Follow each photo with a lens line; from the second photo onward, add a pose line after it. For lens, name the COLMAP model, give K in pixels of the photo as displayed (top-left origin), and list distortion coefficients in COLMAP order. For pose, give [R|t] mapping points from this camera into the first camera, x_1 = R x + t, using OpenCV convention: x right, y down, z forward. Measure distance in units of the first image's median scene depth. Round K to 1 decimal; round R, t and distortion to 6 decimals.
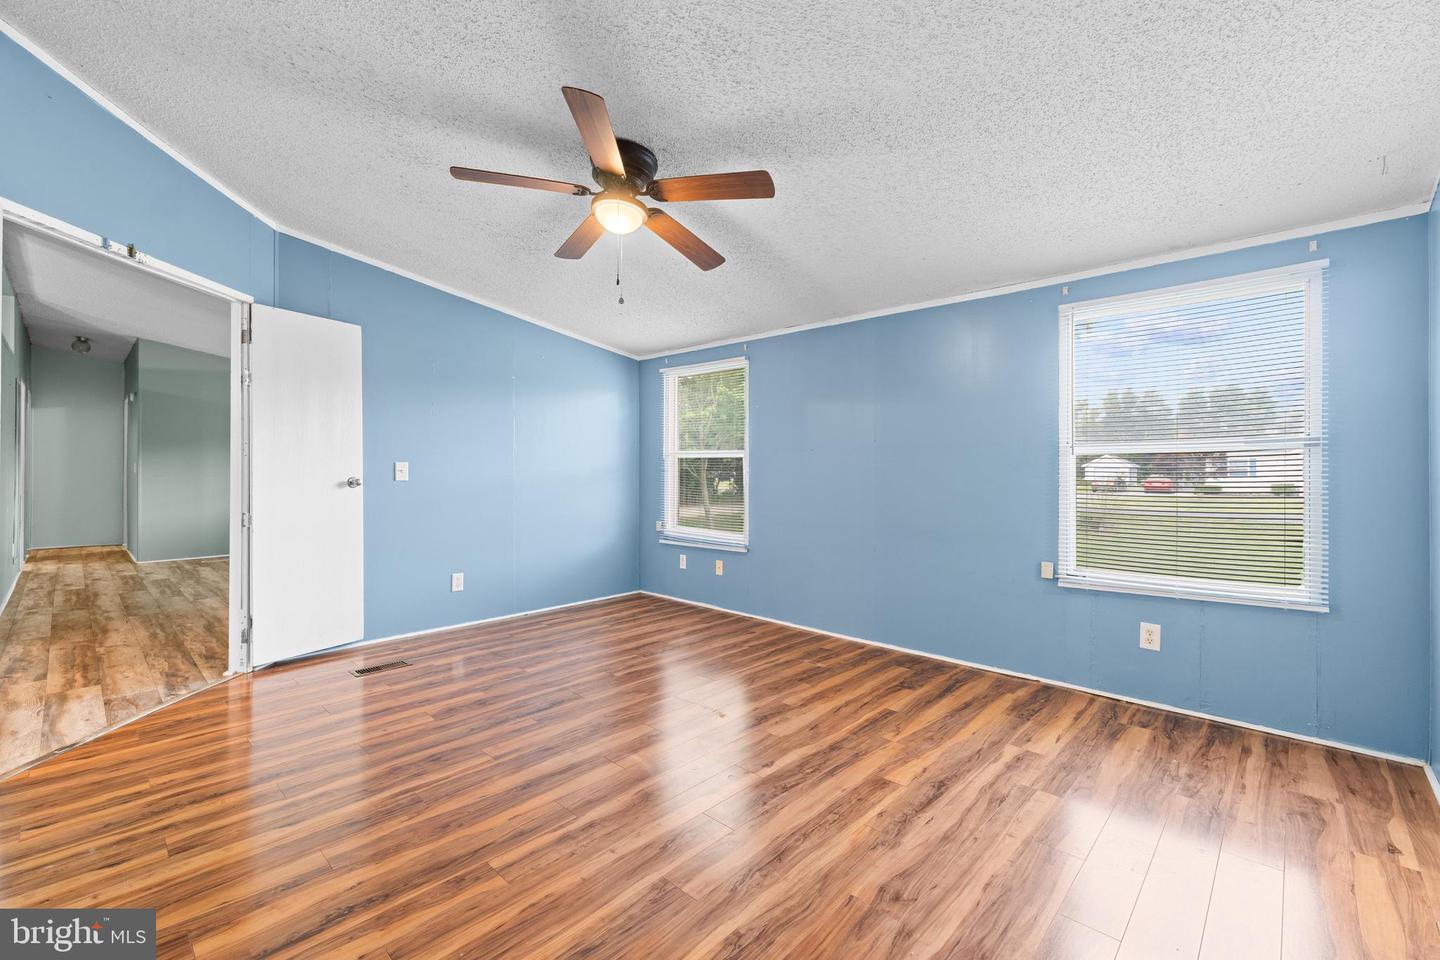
lens RADIAL K [[612.7, 0, 715.0], [0, 612.7, 475.9], [0, 0, 1]] dist [0.002031, -0.000155]
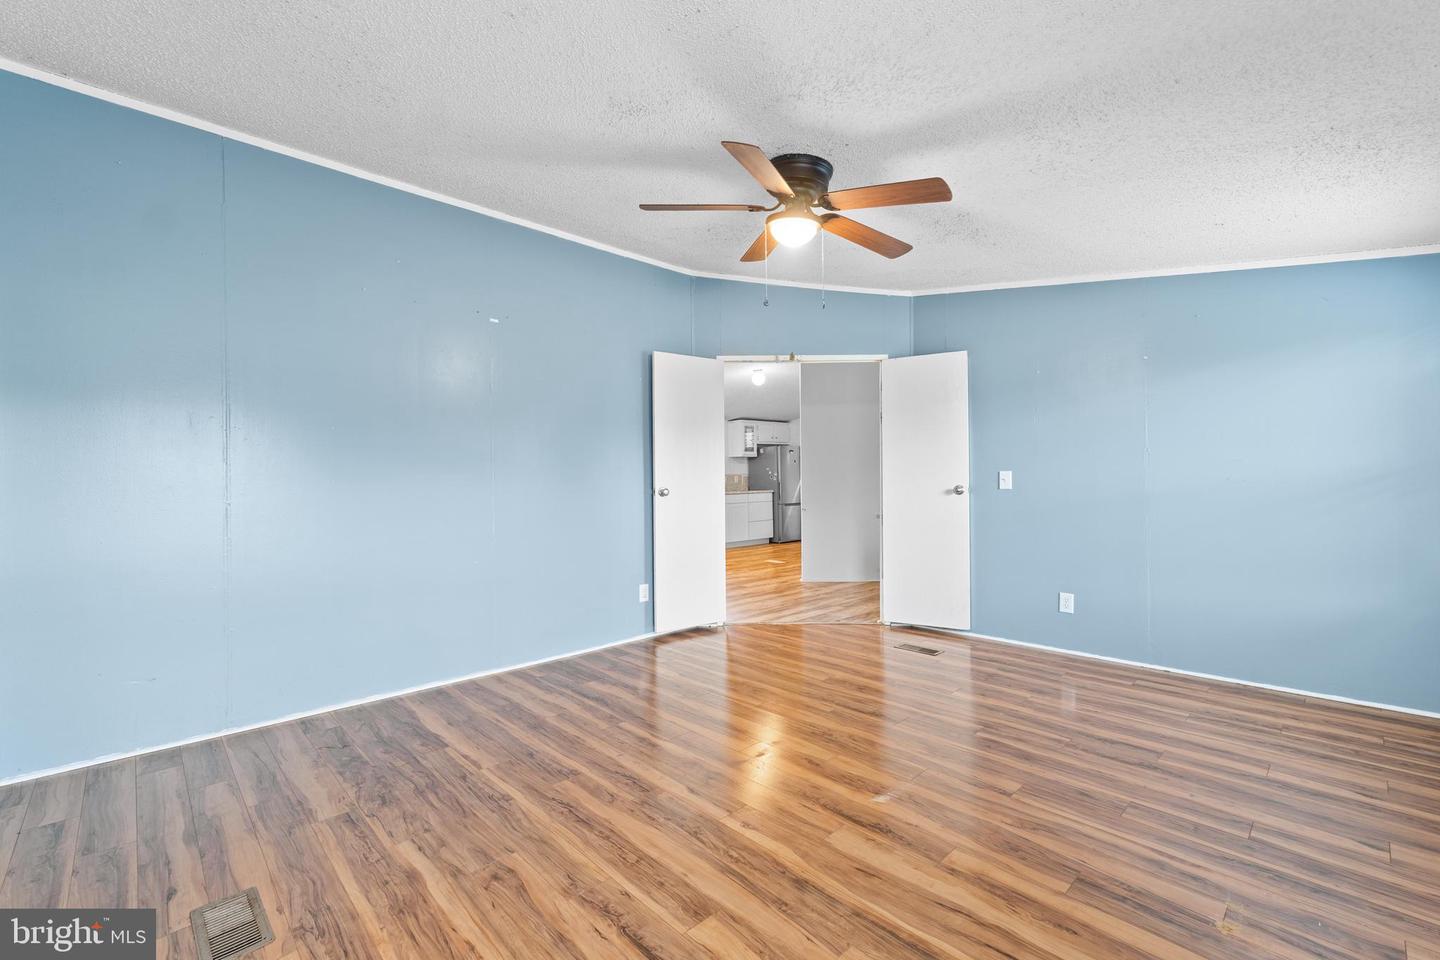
lens RADIAL K [[612.7, 0, 715.0], [0, 612.7, 481.8], [0, 0, 1]] dist [0.002031, -0.000155]
pose [[-0.051978, -0.000546, -0.998648, 0.794316], [-0.000963, 0.999999, -0.000496, -0.004006], [0.998648, 0.000936, -0.051979, 0.845354]]
